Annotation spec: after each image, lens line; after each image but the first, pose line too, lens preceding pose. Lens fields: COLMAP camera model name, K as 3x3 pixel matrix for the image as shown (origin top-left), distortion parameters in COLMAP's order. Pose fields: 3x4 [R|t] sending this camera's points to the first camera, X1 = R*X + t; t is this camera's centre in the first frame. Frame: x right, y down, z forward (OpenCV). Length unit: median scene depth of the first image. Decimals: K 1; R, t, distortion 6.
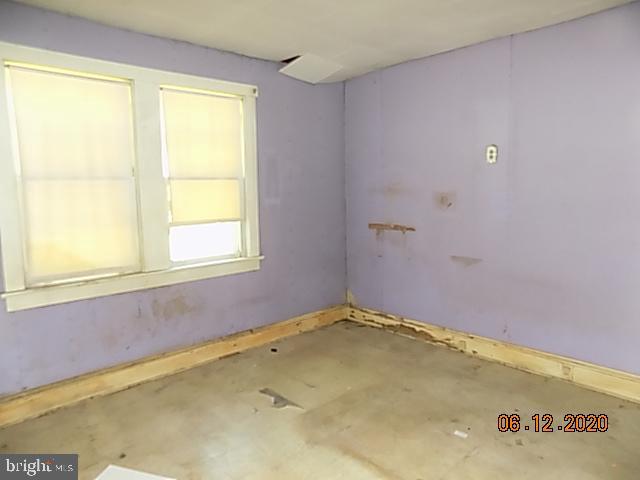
lens RADIAL K [[435.5, 0, 320.0], [0, 435.5, 240.0], [0, 0, 1]] dist [-0.004942, -0.002492]
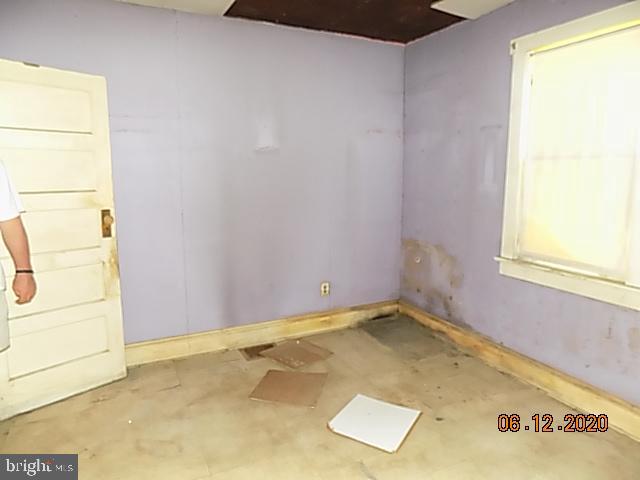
lens RADIAL K [[435.5, 0, 320.0], [0, 435.5, 240.0], [0, 0, 1]] dist [-0.004942, -0.002492]
pose [[-0.306213, 0.173892, -0.935946, 0.446024], [-0.102150, 0.971496, 0.213918, -0.107438], [0.946467, 0.161111, -0.279722, 0.737846]]
